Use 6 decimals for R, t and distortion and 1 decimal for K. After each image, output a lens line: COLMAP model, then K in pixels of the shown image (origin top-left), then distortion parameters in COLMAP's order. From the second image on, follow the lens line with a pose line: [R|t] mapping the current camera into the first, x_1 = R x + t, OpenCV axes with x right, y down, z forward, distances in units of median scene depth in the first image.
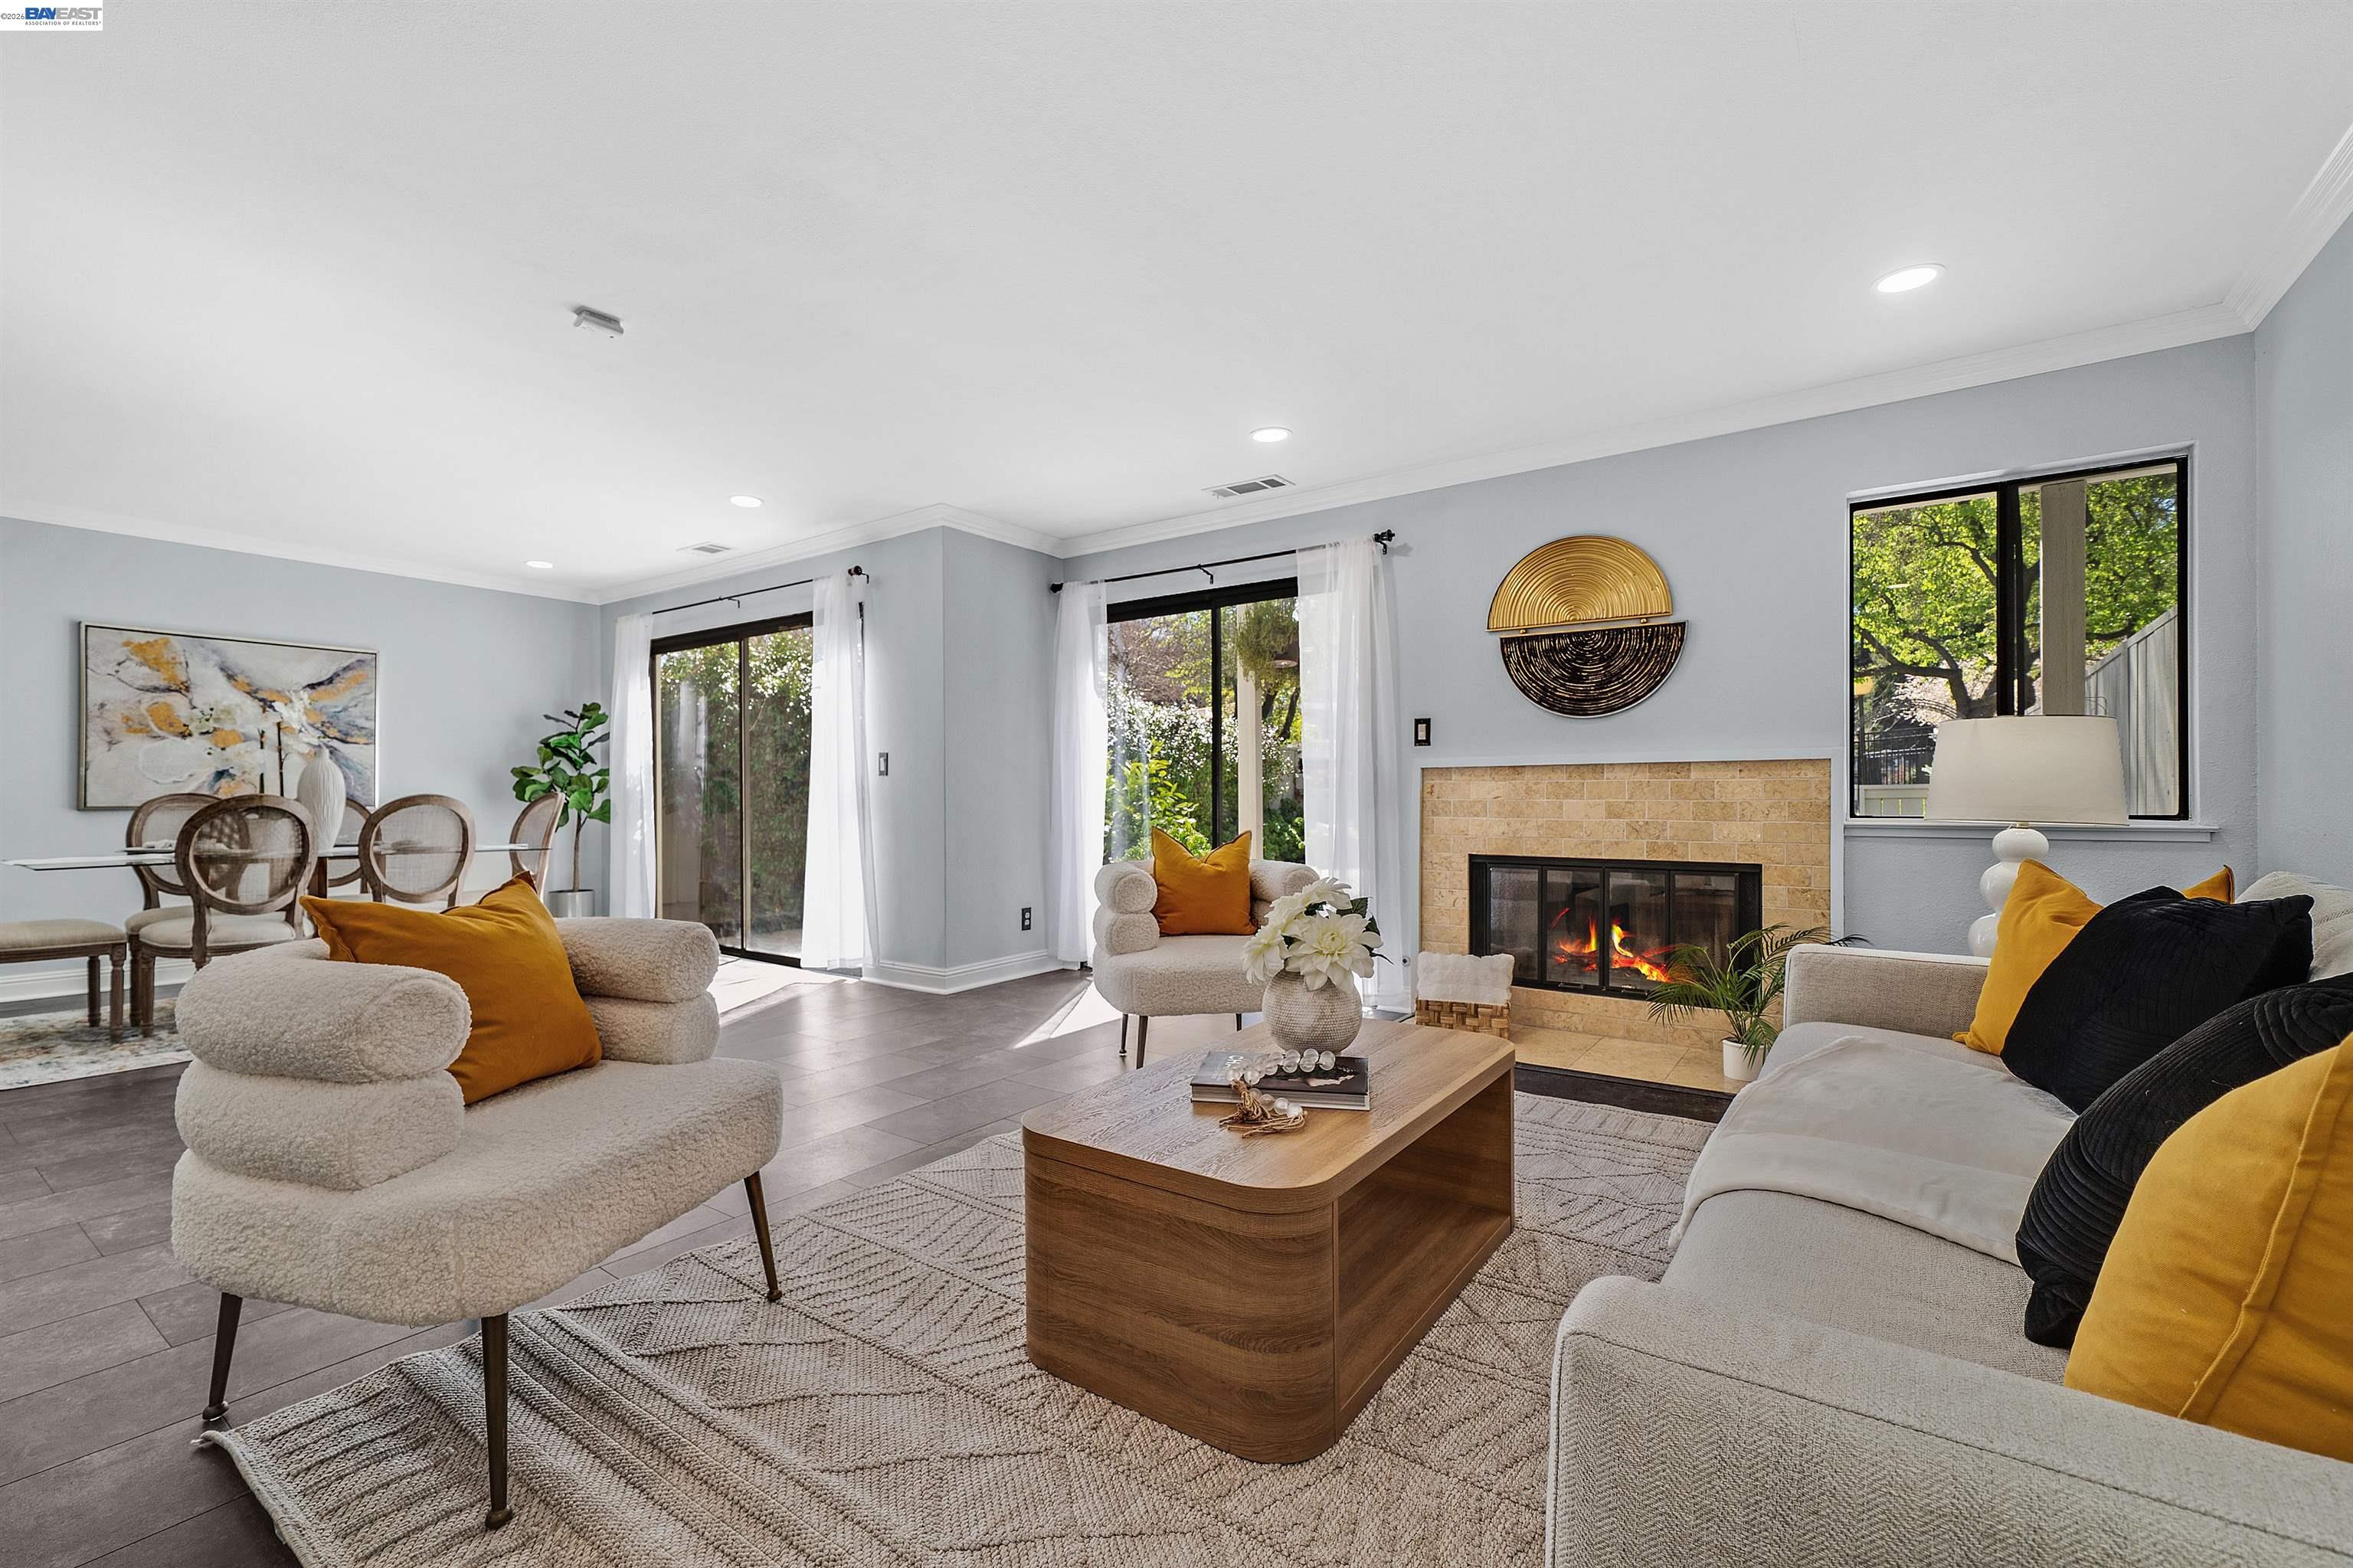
lens RADIAL K [[994.1, 0, 1169.8], [0, 994.1, 790.2], [0, 0, 1]] dist [0.001741, 0.000032]
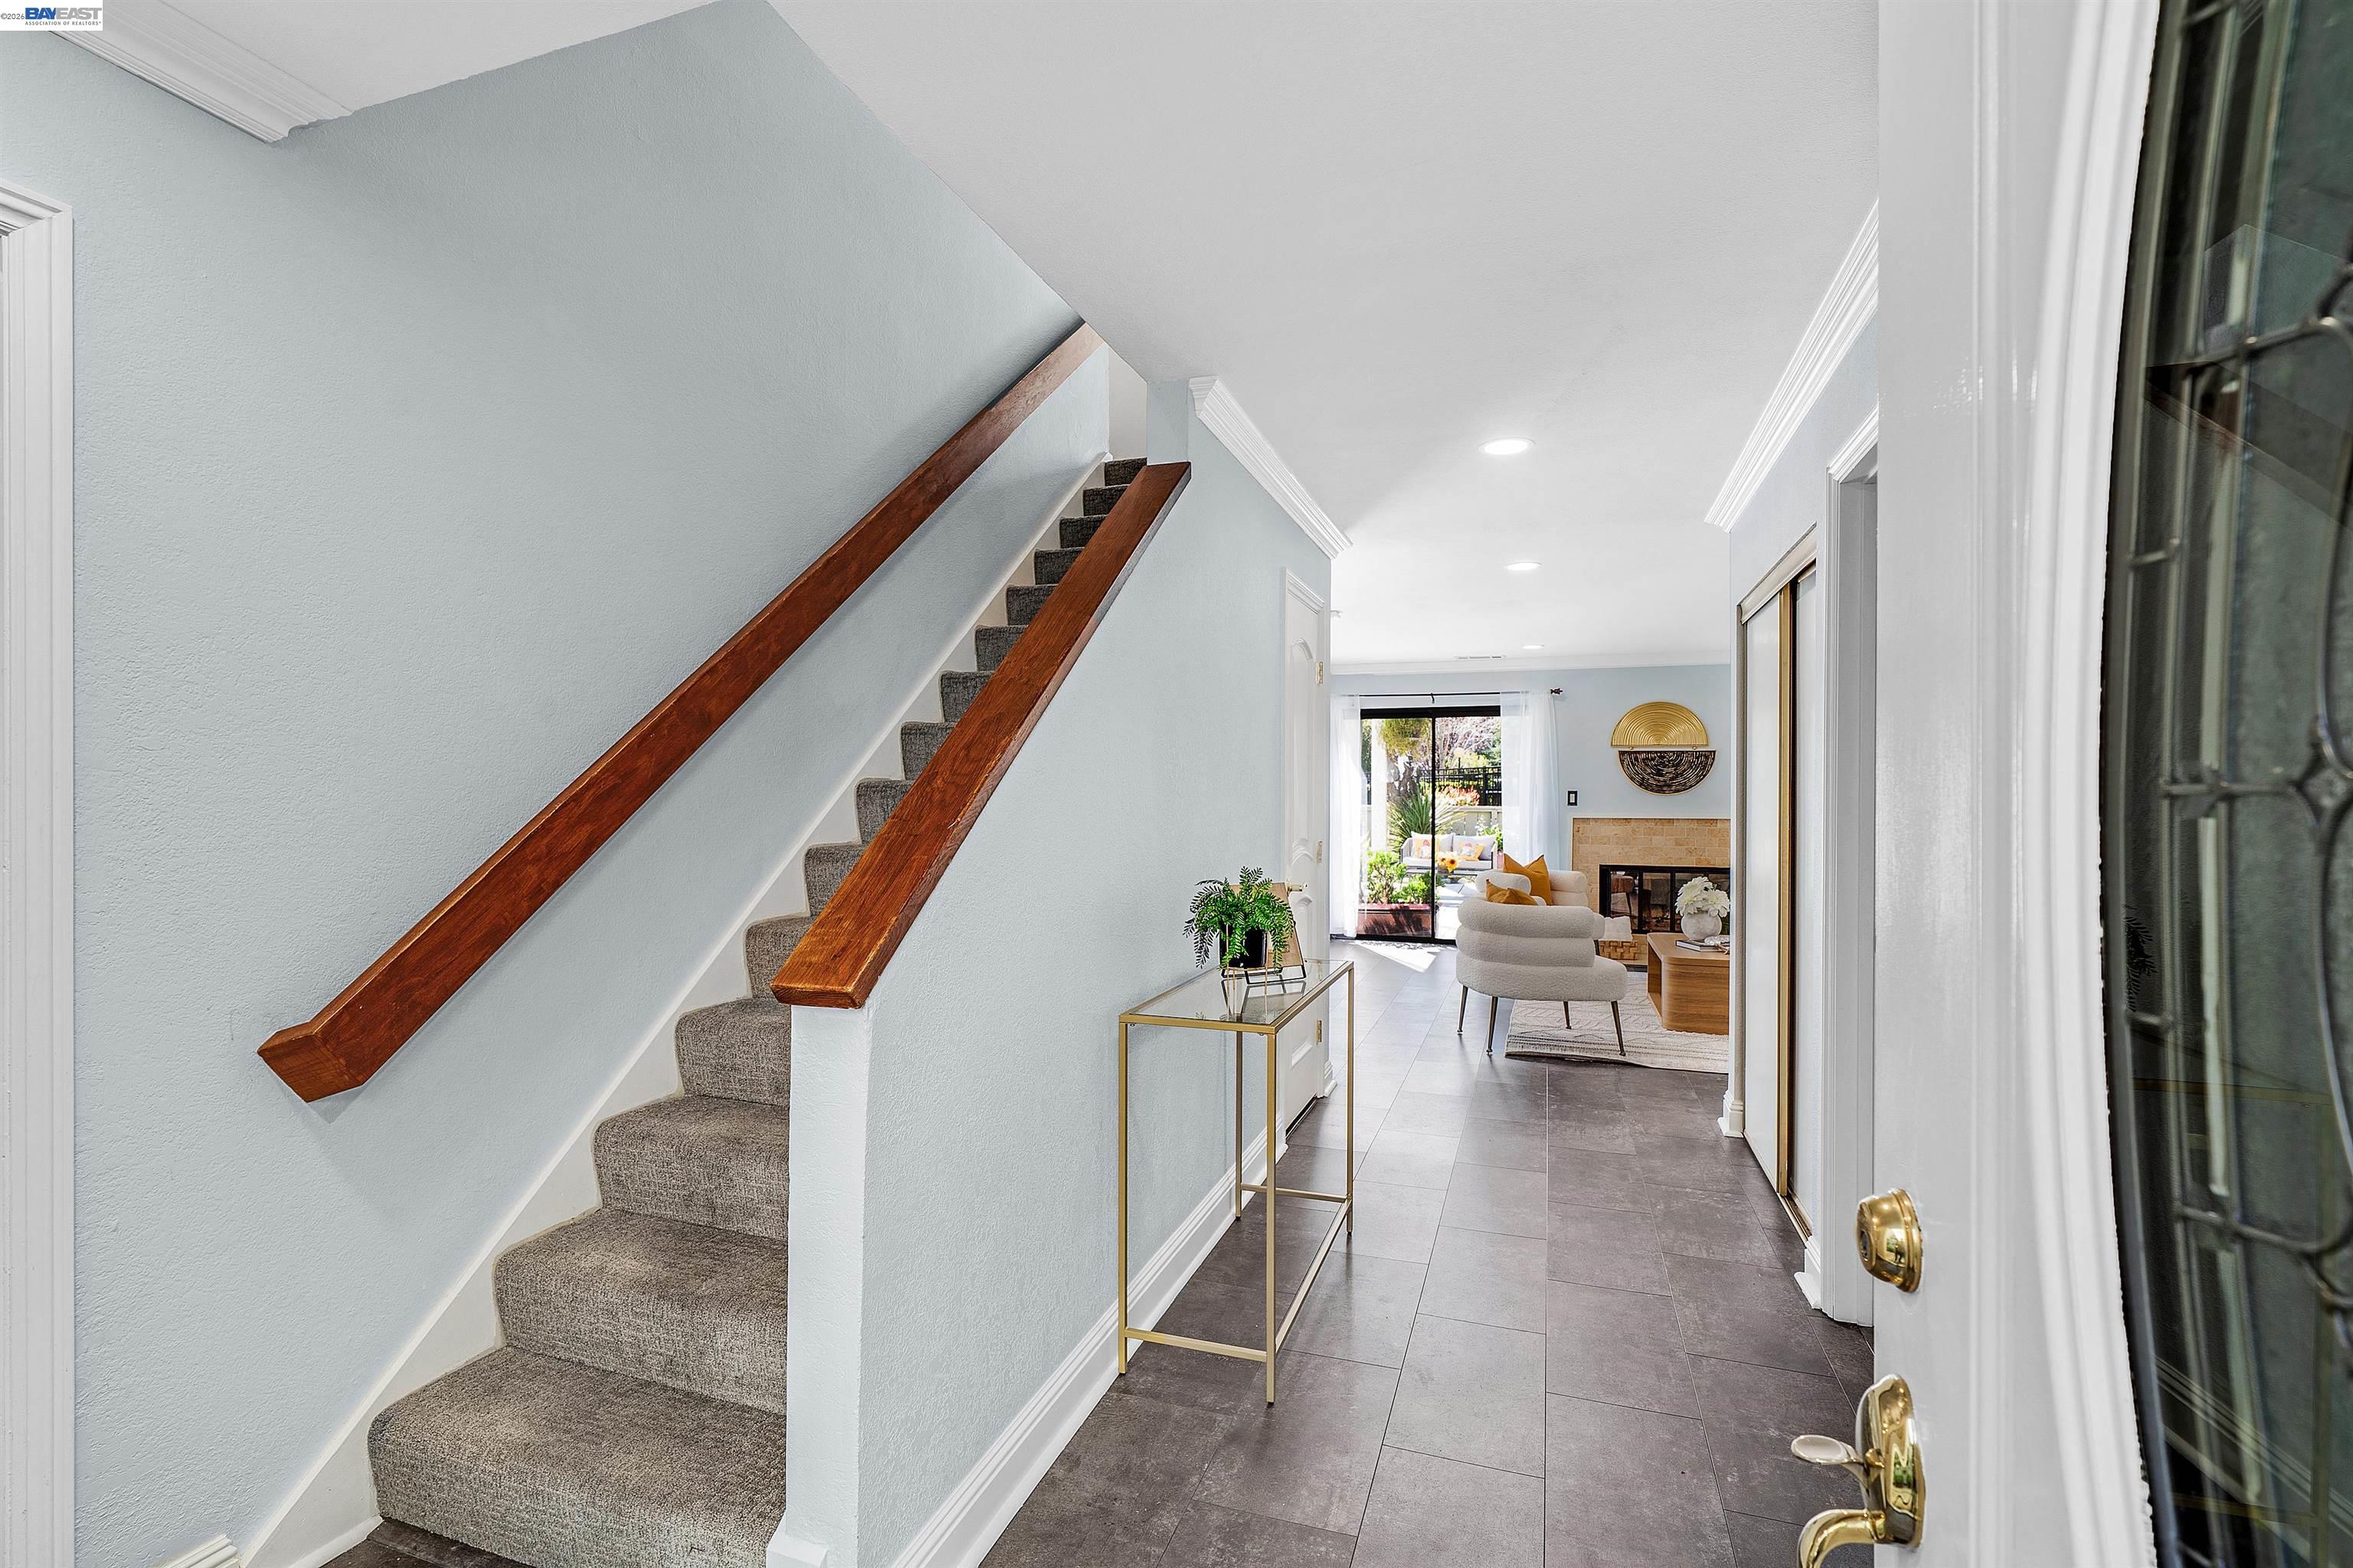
lens RADIAL K [[1087.5, 0, 1178.7], [0, 1087.5, 787.9], [0, 0, 1]] dist [-0.001588, -0.000047]
pose [[0.956378, 0.009679, 0.291973, -1.104628], [-0.008332, 0.999948, -0.005856, -0.064425], [-0.292014, 0.003167, 0.956409, -0.761229]]
